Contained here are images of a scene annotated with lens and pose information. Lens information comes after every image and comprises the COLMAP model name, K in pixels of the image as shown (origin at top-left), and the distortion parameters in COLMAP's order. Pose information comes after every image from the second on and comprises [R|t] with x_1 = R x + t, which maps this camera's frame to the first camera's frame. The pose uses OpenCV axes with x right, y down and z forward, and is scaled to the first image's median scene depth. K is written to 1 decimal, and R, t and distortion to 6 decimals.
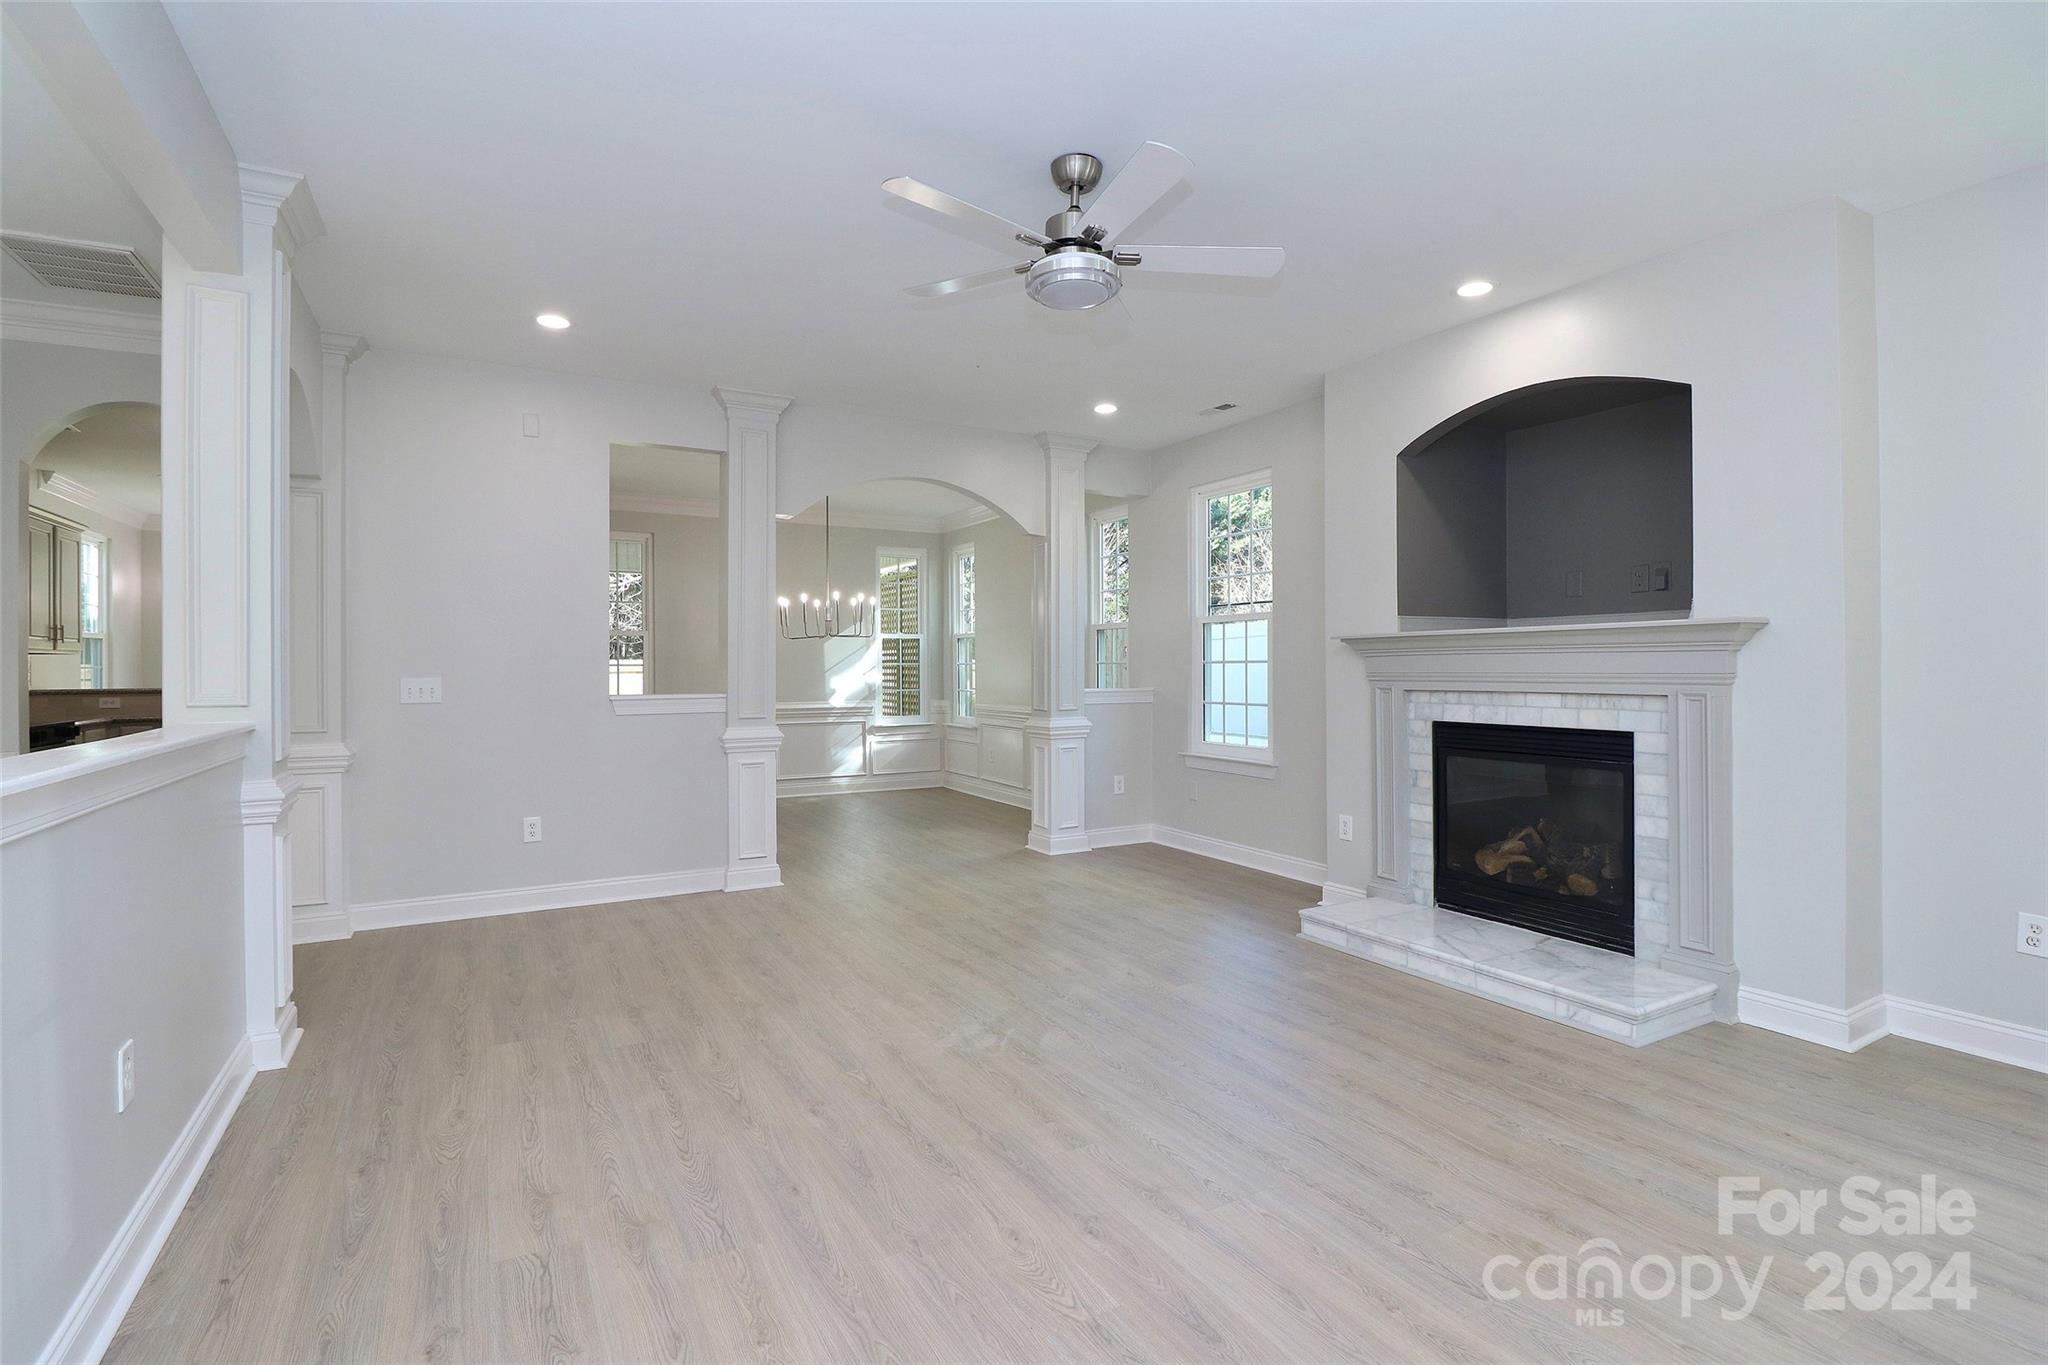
lens RADIAL K [[971.6, 0, 1003.5], [0, 971.6, 675.0], [0, 0, 1]] dist [-0.004567, -0.009830]
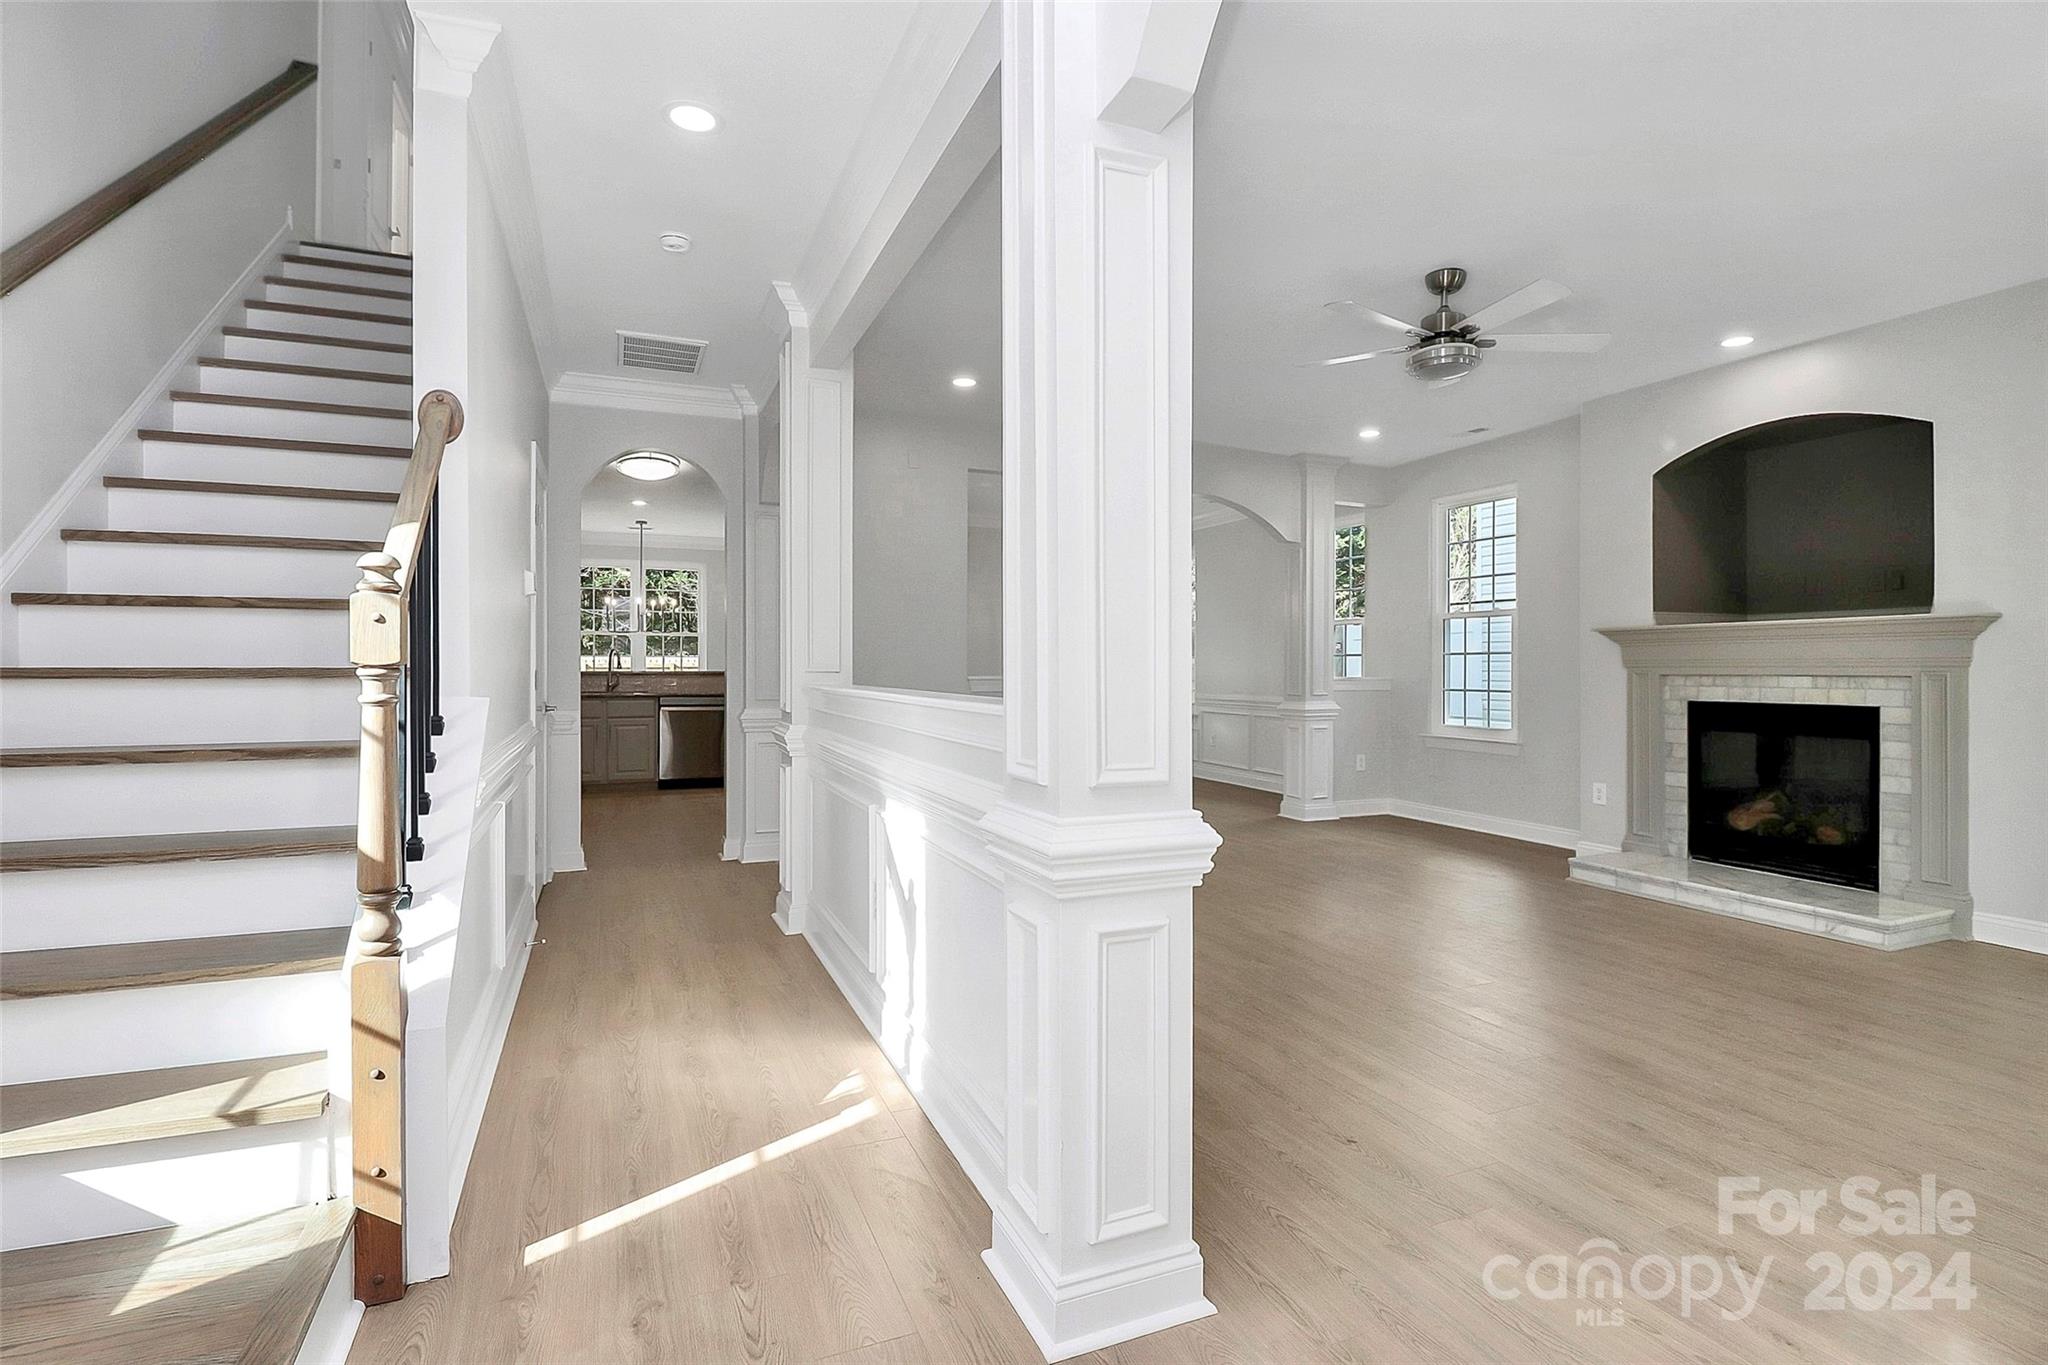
lens RADIAL K [[971.6, 0, 1032.9], [0, 971.6, 667.7], [0, 0, 1]] dist [-0.004567, -0.009830]
pose [[0.994065, 0.008692, -0.108439, -0.221880], [-0.009319, 0.999943, -0.005283, 0.020541], [0.108387, 0.006262, 0.994089, -0.255915]]
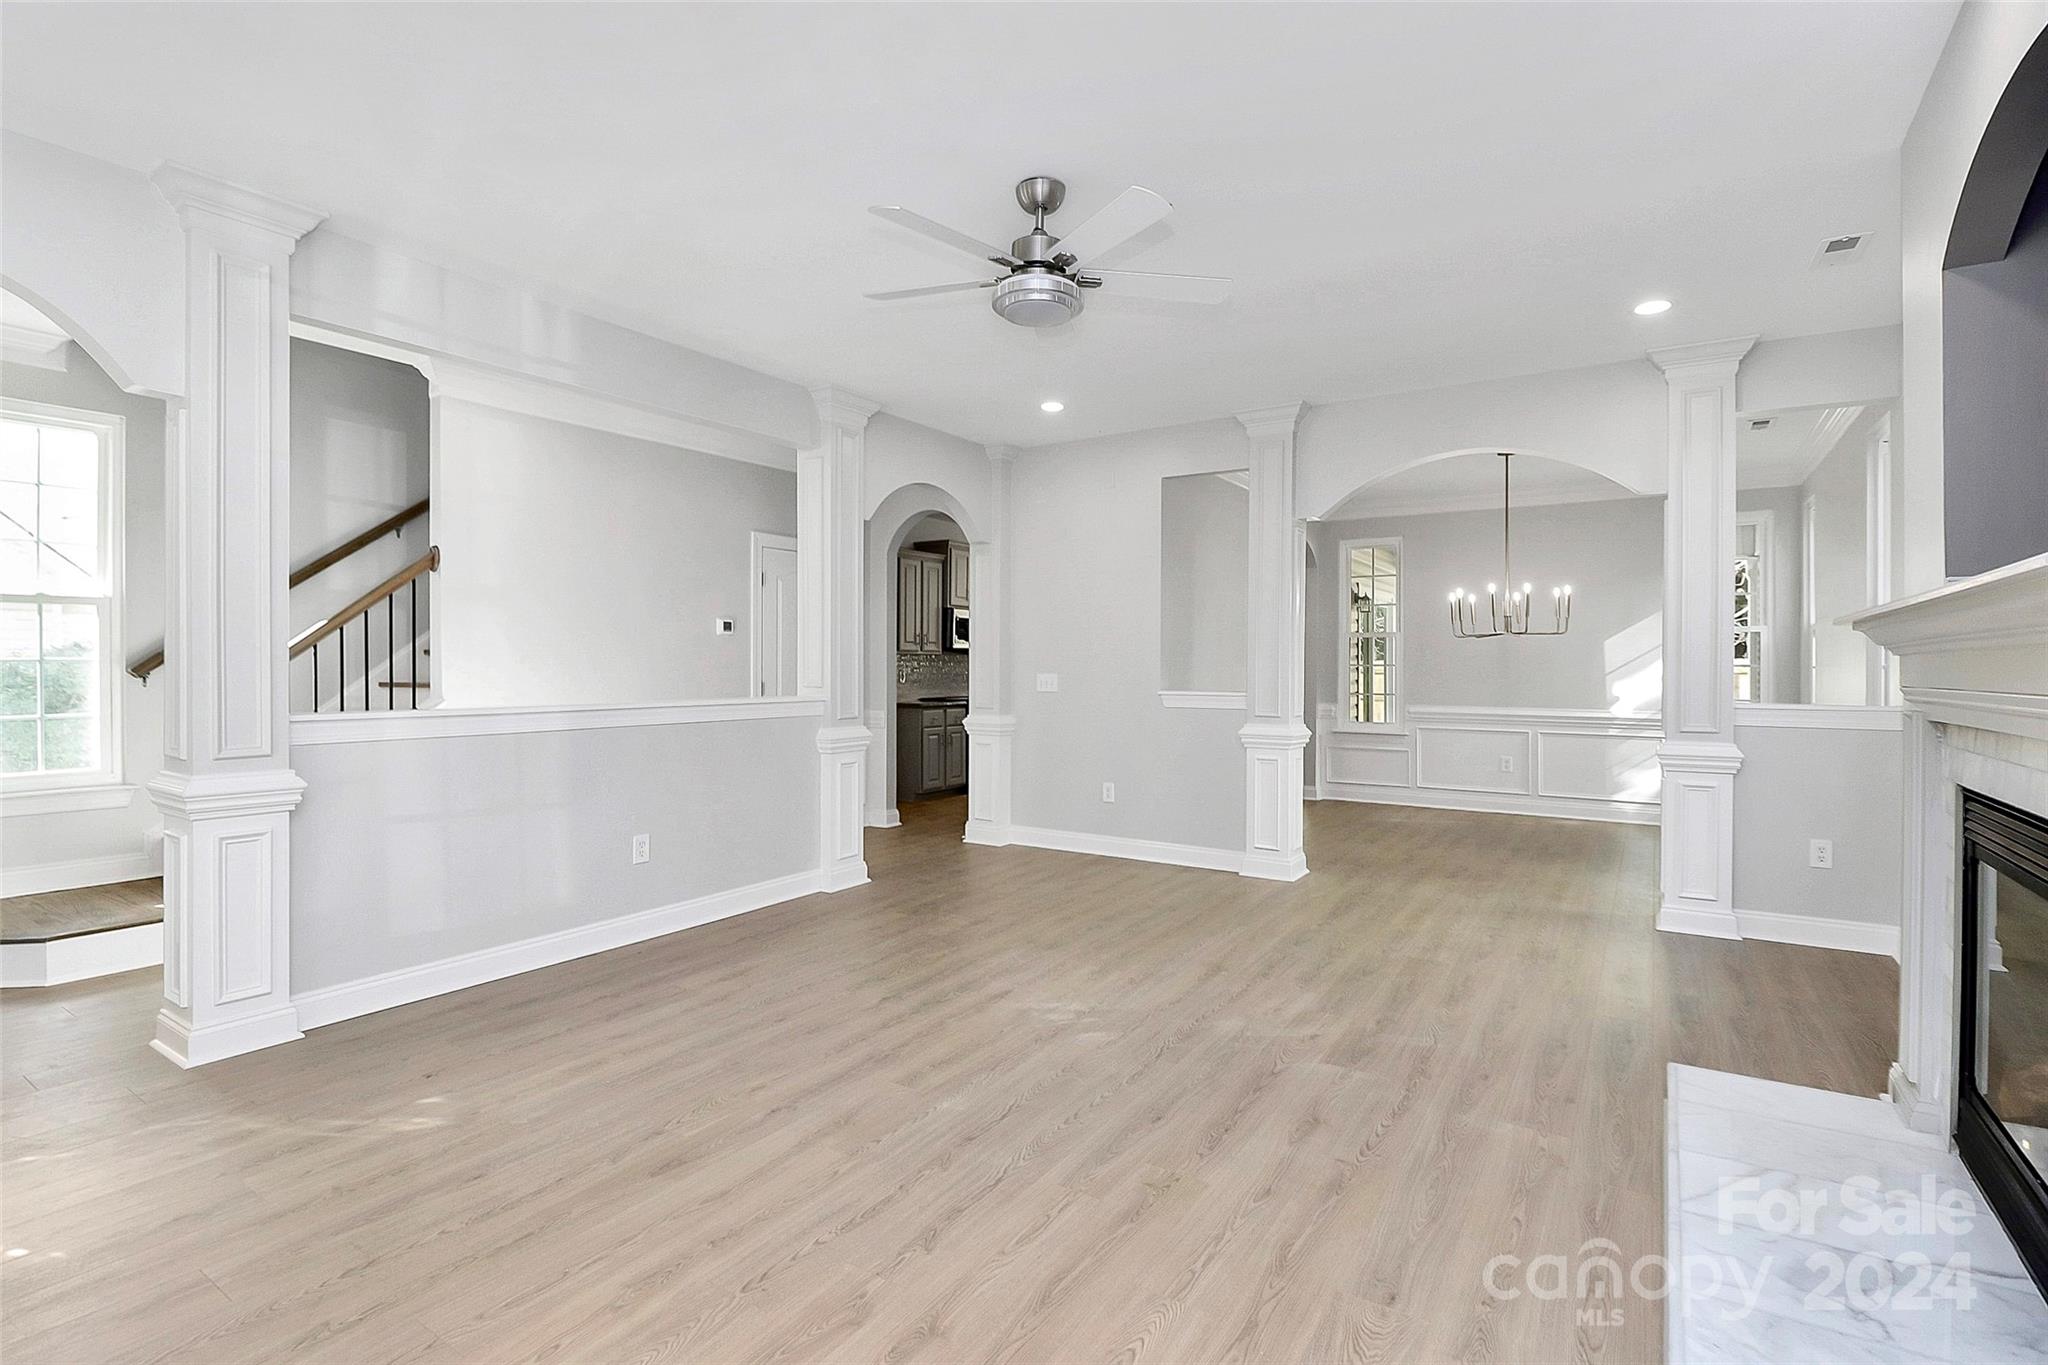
lens RADIAL K [[971.6, 0, 1031.0], [0, 971.6, 669.4], [0, 0, 1]] dist [-0.004567, -0.009830]
pose [[0.453288, 0.007207, -0.891335, 0.686521], [-0.012586, 0.999919, 0.001685, -0.006332], [0.891275, 0.010454, 0.453342, 0.357182]]
